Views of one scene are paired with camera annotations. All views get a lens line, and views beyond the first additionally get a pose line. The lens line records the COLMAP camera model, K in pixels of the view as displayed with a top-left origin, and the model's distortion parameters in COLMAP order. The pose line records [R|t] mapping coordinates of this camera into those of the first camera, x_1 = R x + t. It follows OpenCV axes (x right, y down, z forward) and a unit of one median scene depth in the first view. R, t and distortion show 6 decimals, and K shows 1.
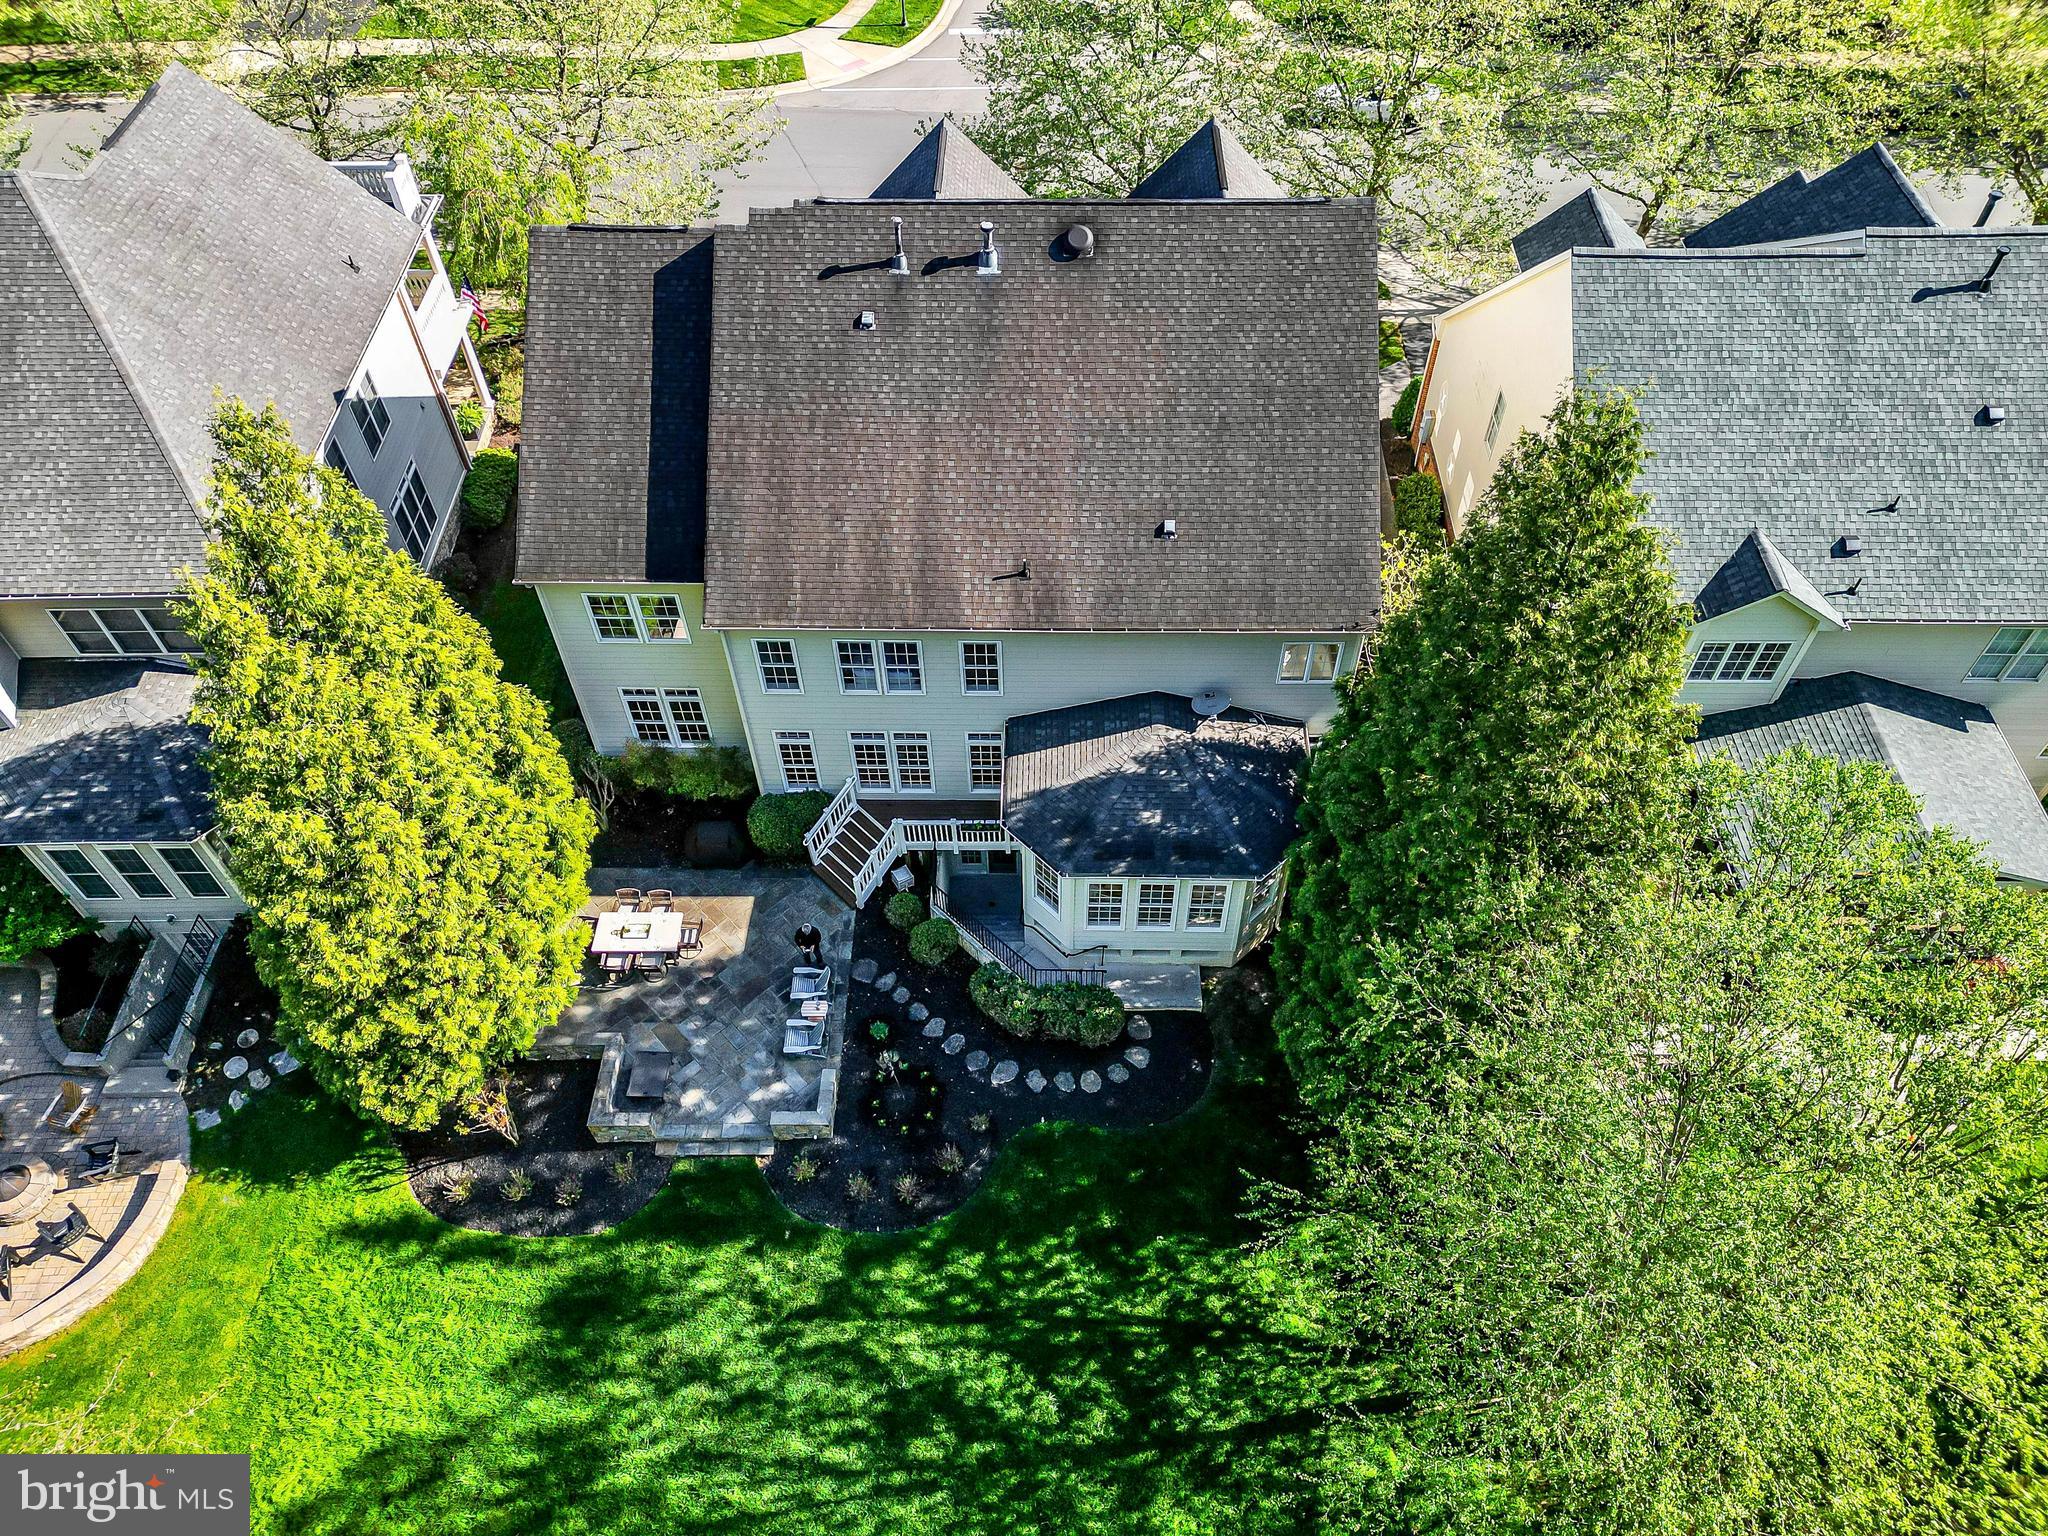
lens RADIAL K [[1471.4, 0, 1049.3], [0, 1471.4, 769.6], [0, 0, 1]] dist [0.074127, -0.070571]
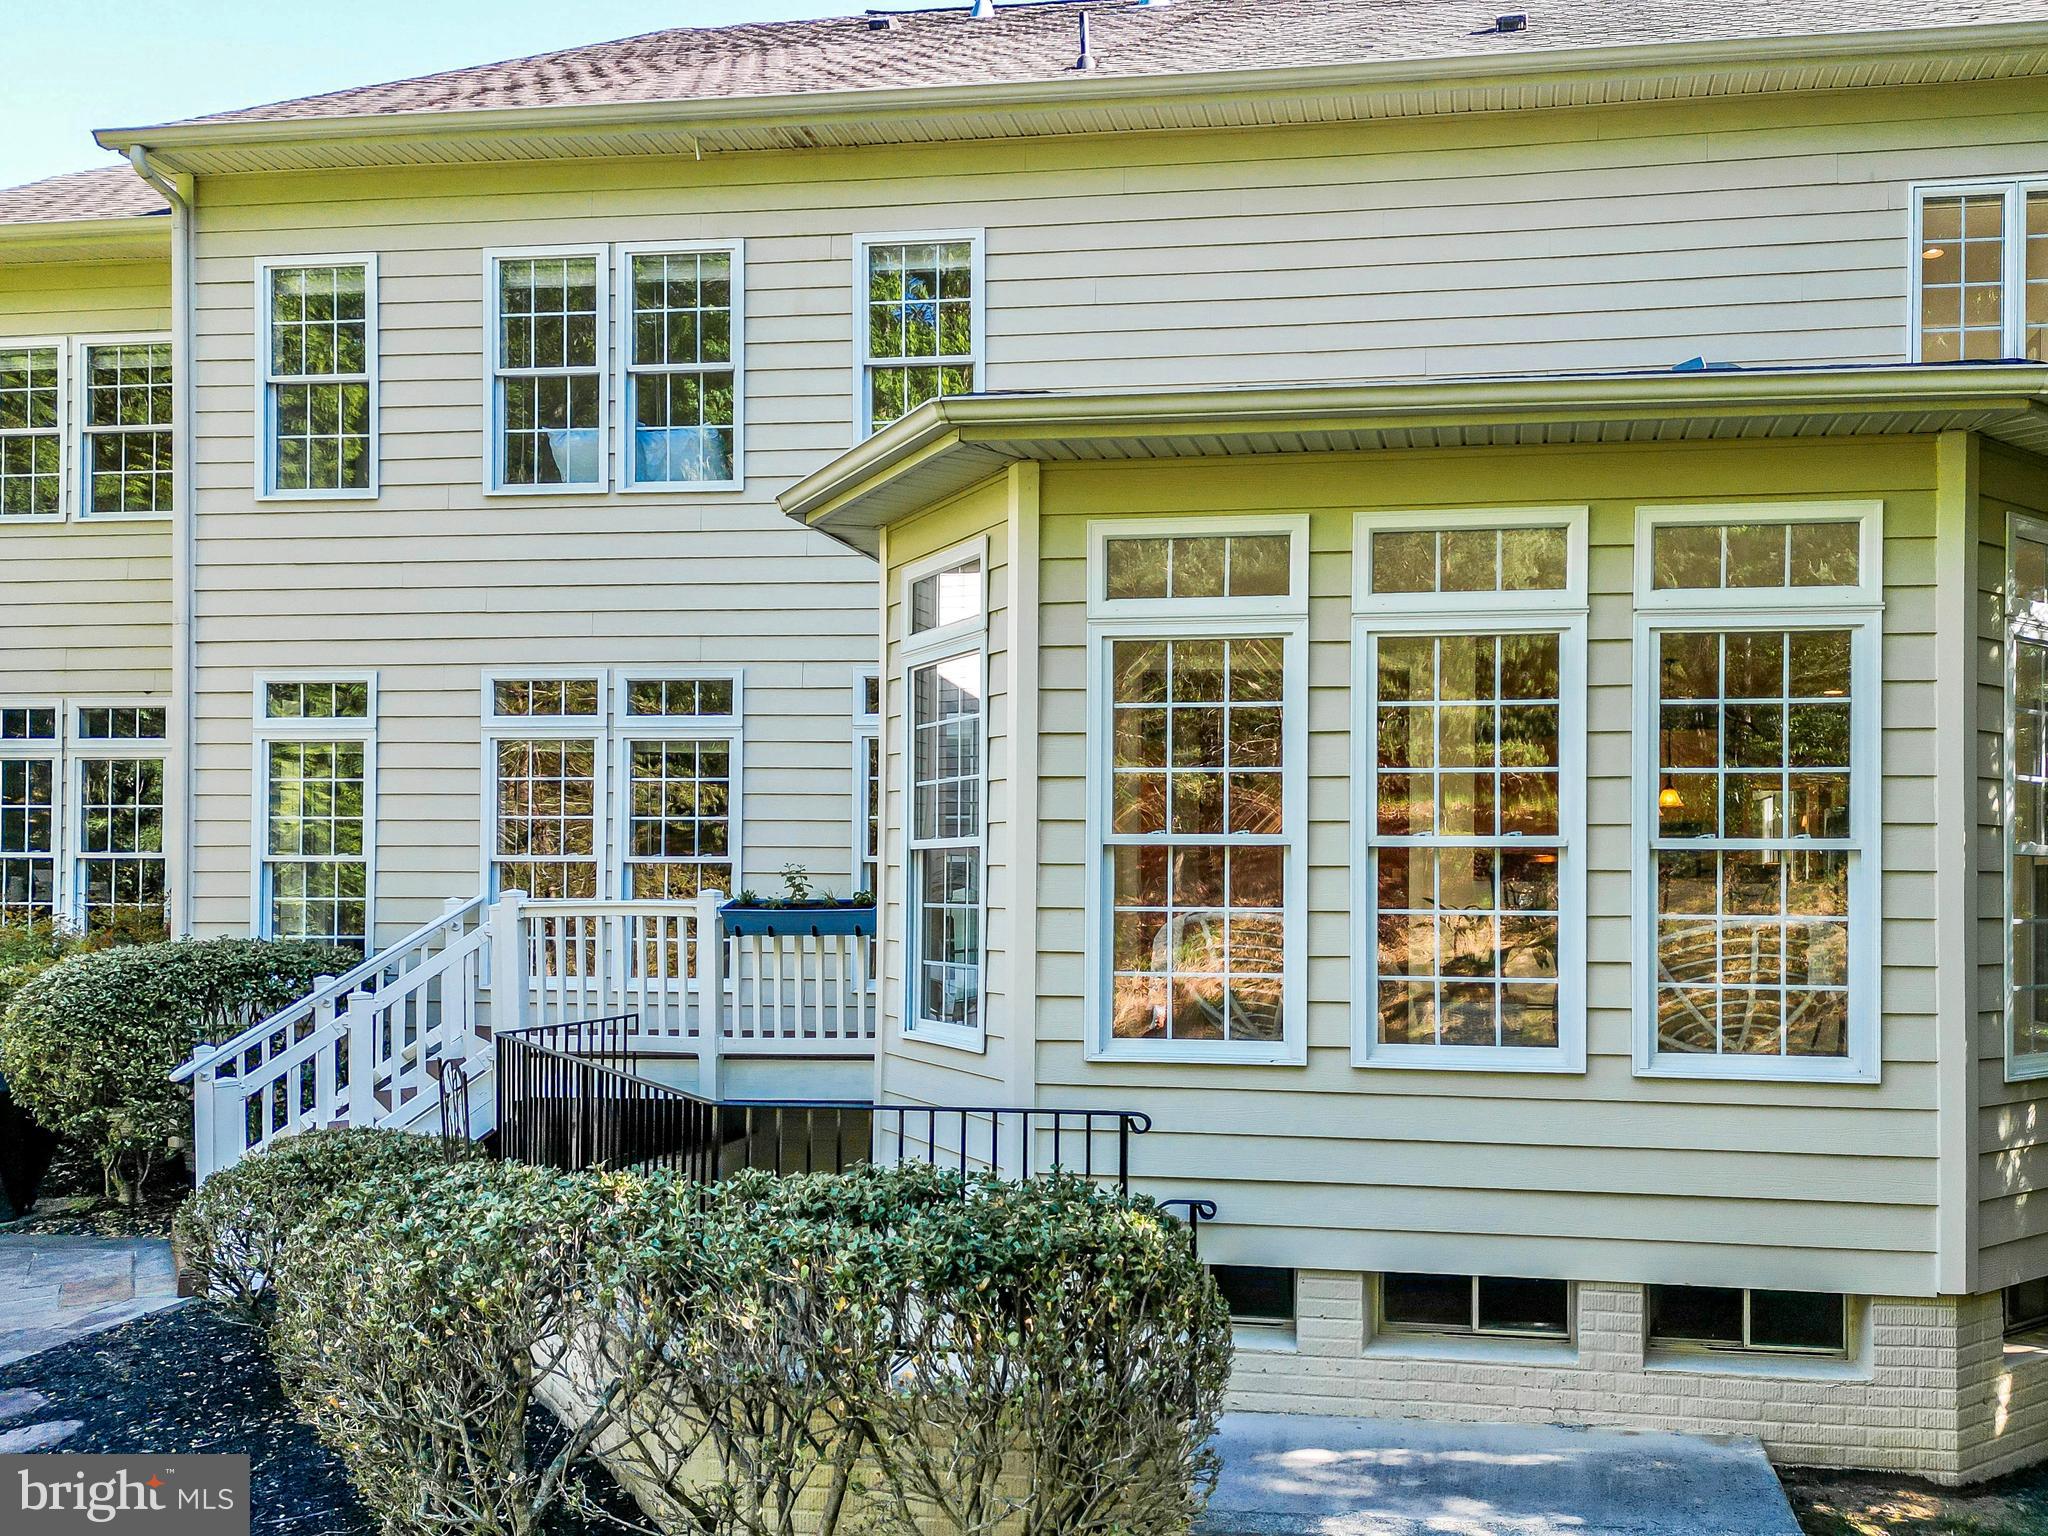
lens RADIAL K [[1929.4, 0, 1000.4], [0, 1929.4, 796.3], [0, 0, 1]] dist [0.011759, 0.000000]
pose [[0.990534, 0.004604, -0.137191, 0.026640], [-0.110071, 0.623800, -0.773794, 0.305237], [0.082017, 0.781570, 0.618402, 0.817186]]
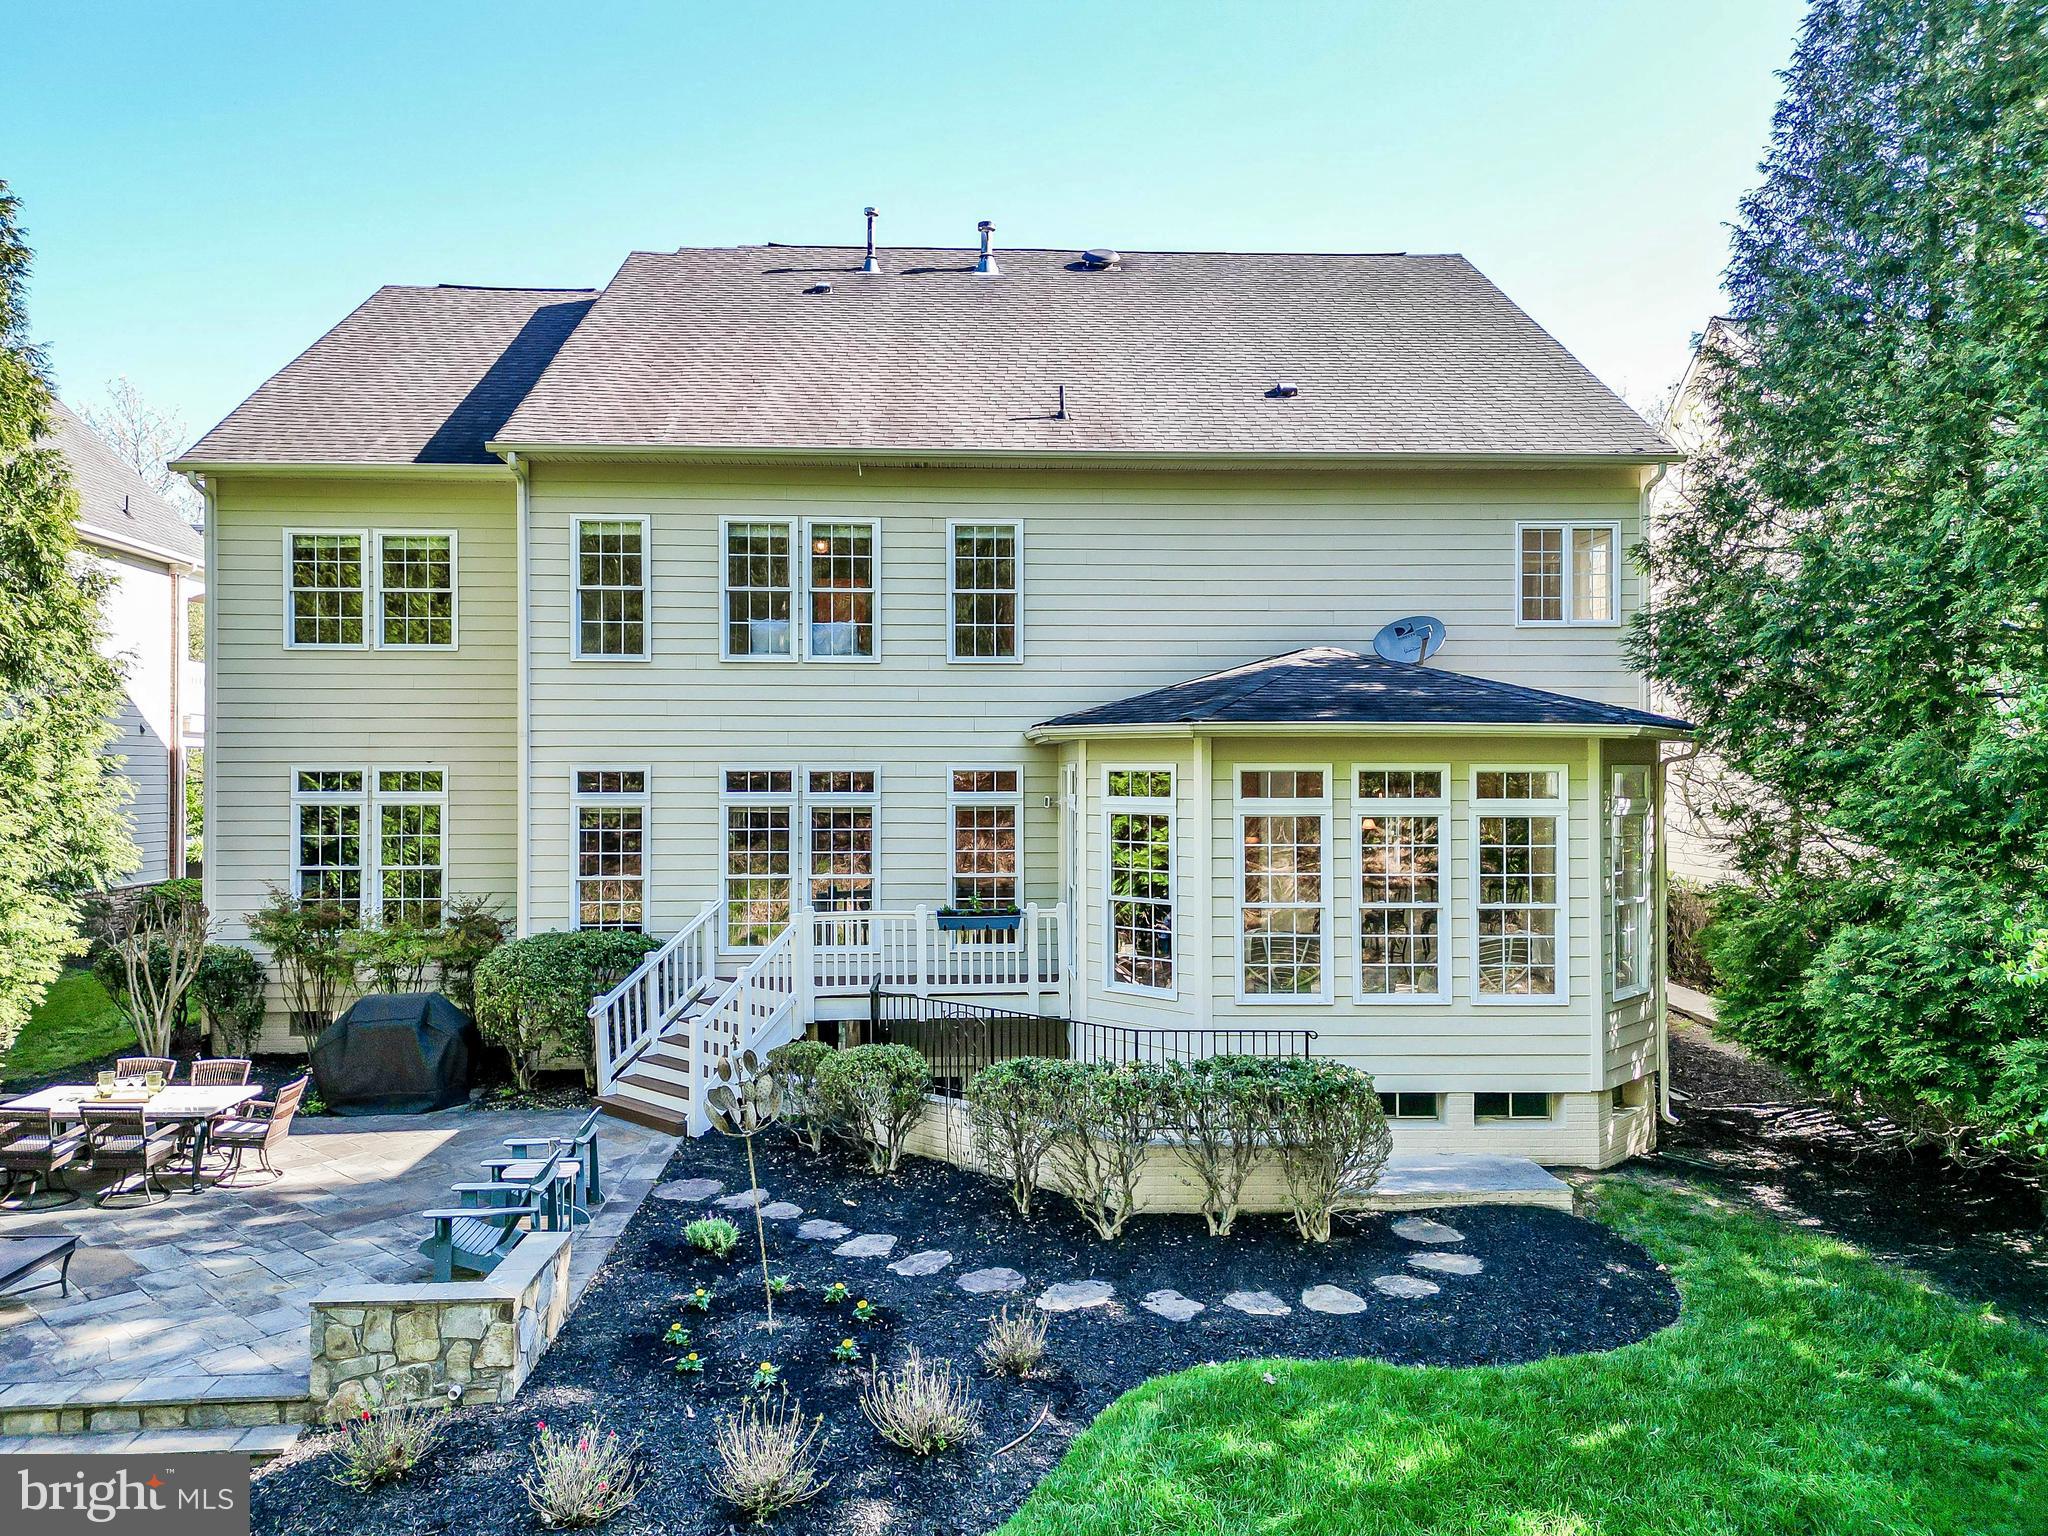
lens RADIAL K [[1471.4, 0, 1022.8], [0, 1471.4, 749.8], [0, 0, 1]] dist [0.074127, -0.070571]
pose [[0.998485, 0.003220, 0.054937, -0.062207], [0.041098, 0.620255, -0.783323, 0.399847], [-0.036597, 0.784394, 0.619183, 0.702755]]
